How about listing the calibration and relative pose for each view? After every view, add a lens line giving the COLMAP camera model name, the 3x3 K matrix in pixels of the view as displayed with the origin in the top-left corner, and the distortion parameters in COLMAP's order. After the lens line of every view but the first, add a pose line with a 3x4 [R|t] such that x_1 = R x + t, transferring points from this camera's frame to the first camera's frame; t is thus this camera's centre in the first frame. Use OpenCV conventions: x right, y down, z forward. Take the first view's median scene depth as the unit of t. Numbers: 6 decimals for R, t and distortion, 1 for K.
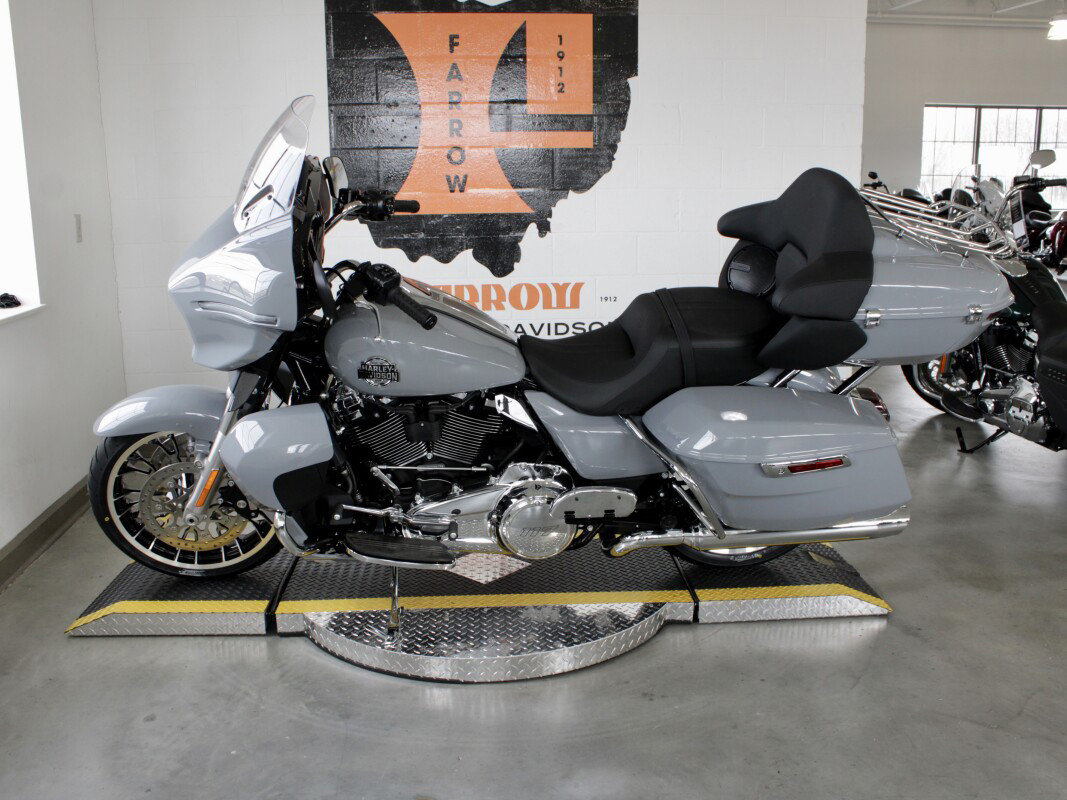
lens RADIAL K [[995.2, 0, 523.1], [0, 995.2, 394.9], [0, 0, 1]] dist [-0.108560, 0.000000]
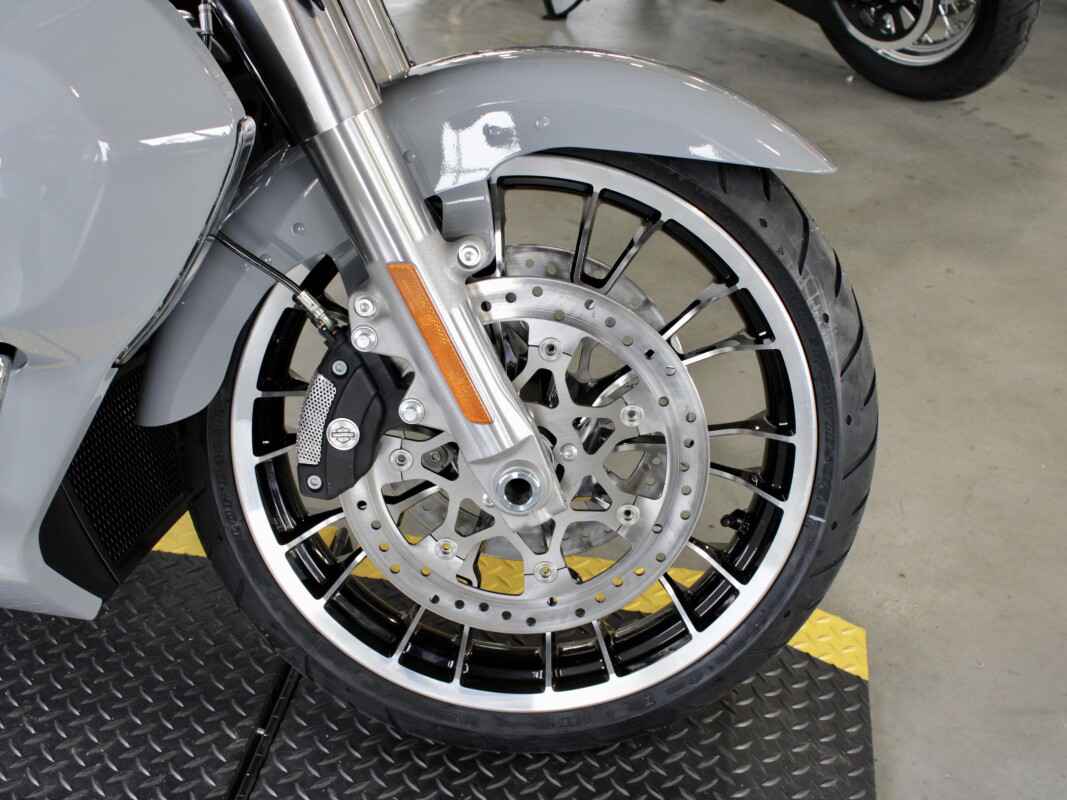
lens RADIAL K [[1284.5, 0, 536.0], [0, 1284.5, 400.9], [0, 0, 1]] dist [-0.086166, 0.000000]
pose [[0.816573, -0.301277, 0.492383, 0.002073], [0.106575, 0.917014, 0.384354, -0.026038], [-0.567319, -0.261377, 0.780917, 0.359475]]
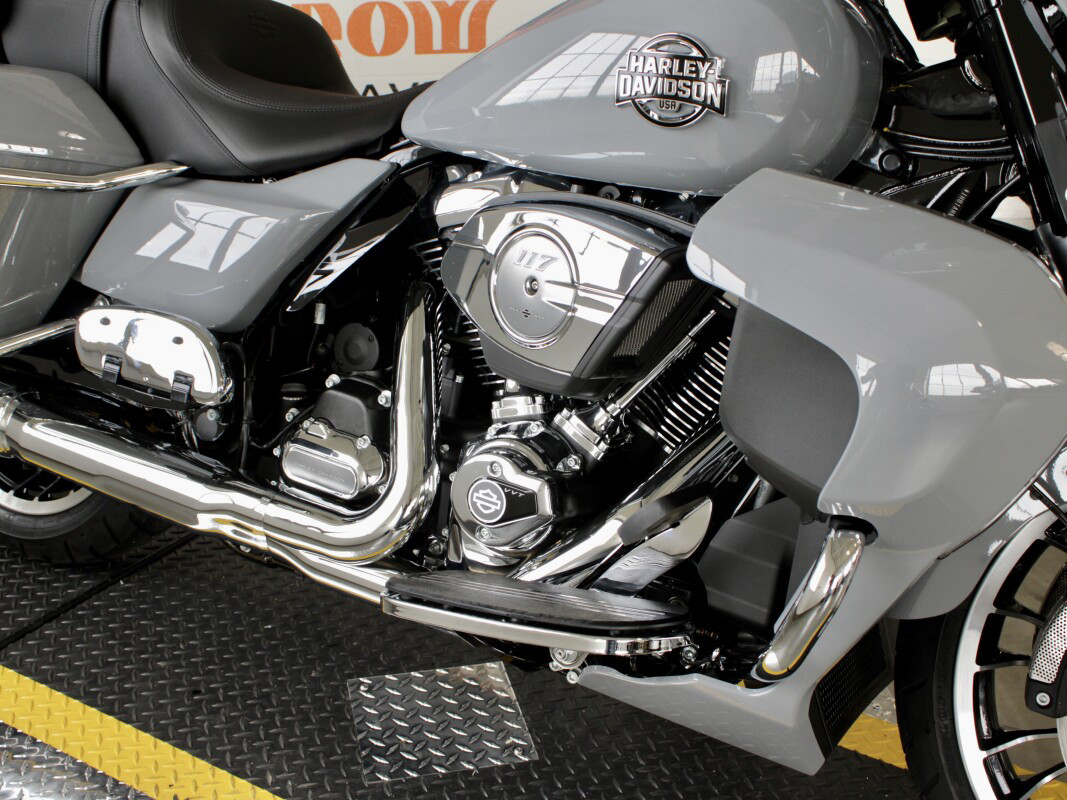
lens RADIAL K [[1284.5, 0, 524.1], [0, 1284.5, 395.9], [0, 0, 1]] dist [-0.086166, 0.000000]
pose [[0.977863, -0.057723, 0.201127, -0.068613], [0.020192, 0.982742, 0.183877, -0.035215], [-0.208270, -0.175745, 0.962152, 0.350378]]
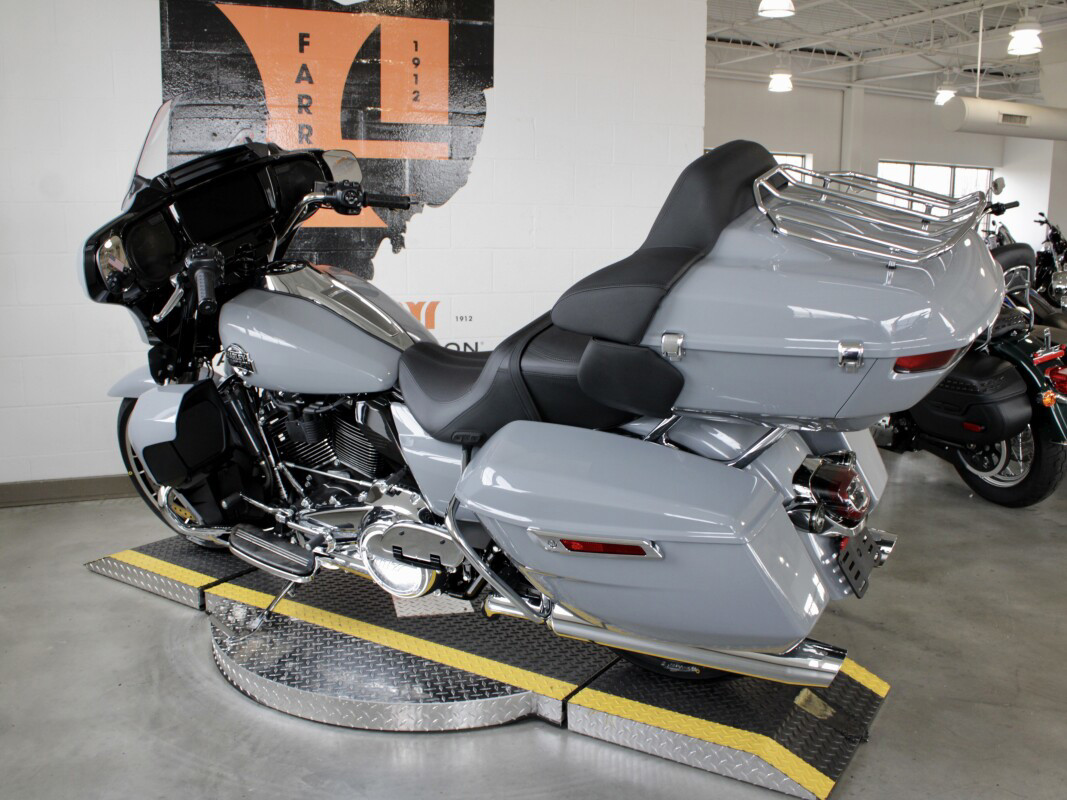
lens RADIAL K [[995.2, 0, 526.2], [0, 995.2, 391.1], [0, 0, 1]] dist [-0.108560, 0.000000]
pose [[0.956700, -0.028280, 0.289699, -0.141750], [0.042514, 0.998172, -0.042956, 0.017275], [-0.287955, 0.053412, 0.956153, 0.076182]]
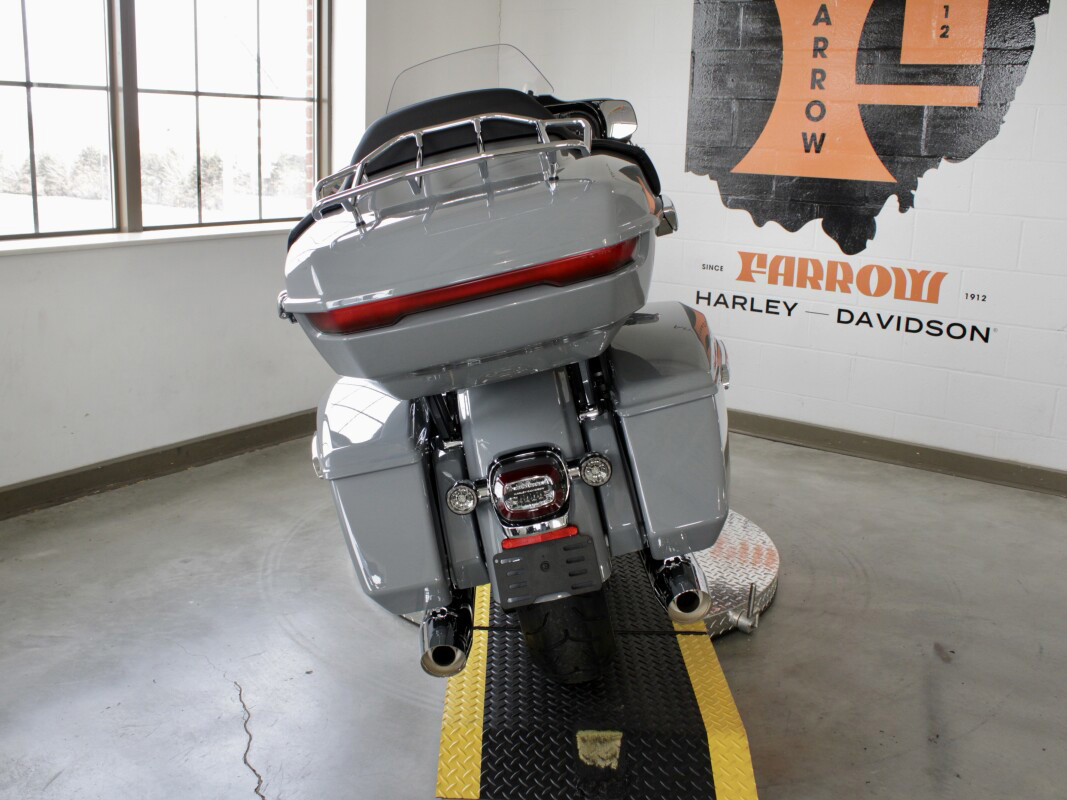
lens RADIAL K [[1061.4, 0, 537.6], [0, 1061.4, 389.9], [0, 0, 1]] dist [-0.069023, 0.000000]
pose [[0.760074, 0.187404, -0.622227, 0.372264], [-0.179112, 0.980841, 0.076620, -0.025650], [0.624664, 0.053212, 0.779078, 0.129824]]
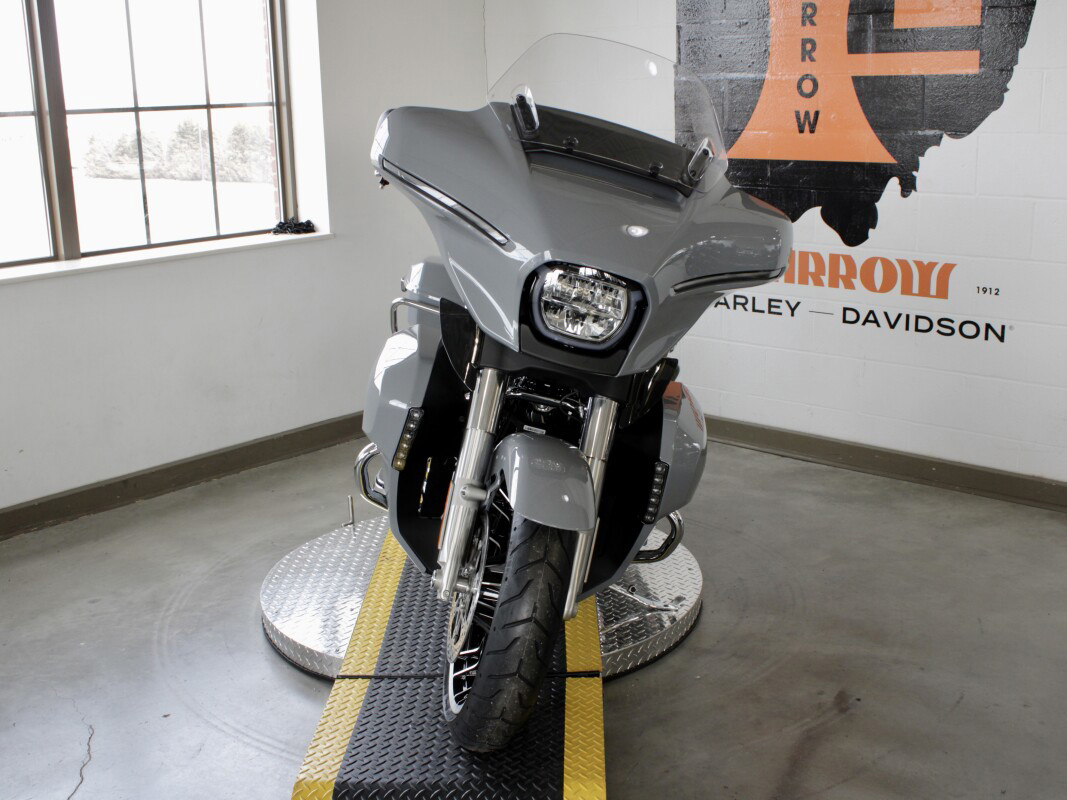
lens RADIAL K [[1219.7, 0, 537.5], [0, 1219.7, 400.4], [0, 0, 1]] dist [-0.042373, 0.000000]
pose [[0.679354, 0.177960, -0.711905, 0.513712], [-0.139199, 0.983786, 0.113090, -0.075974], [0.720487, 0.022268, 0.693111, 0.186706]]
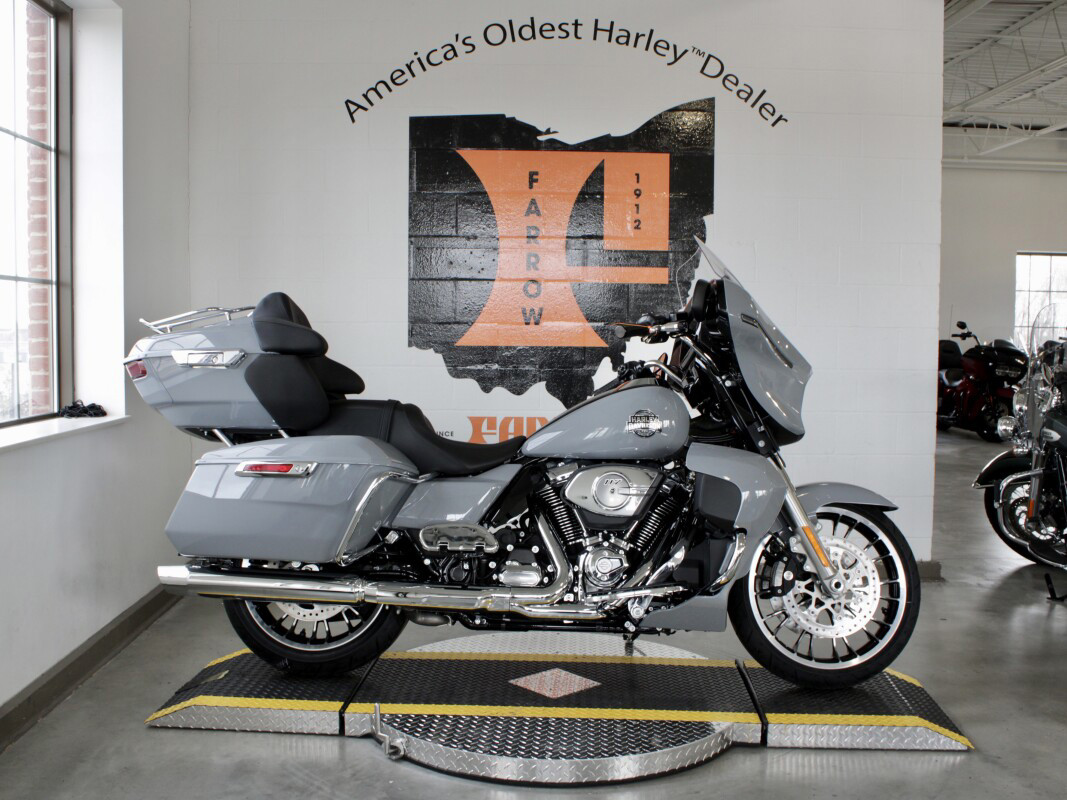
lens RADIAL K [[1074.6, 0, 524.0], [0, 1074.6, 411.1], [0, 0, 1]] dist [-0.094476, 0.000000]
pose [[0.998010, 0.022864, -0.058771, -0.008805], [-0.030880, 0.989766, -0.139318, 0.034964], [0.054985, 0.140855, 0.988502, -0.067547]]
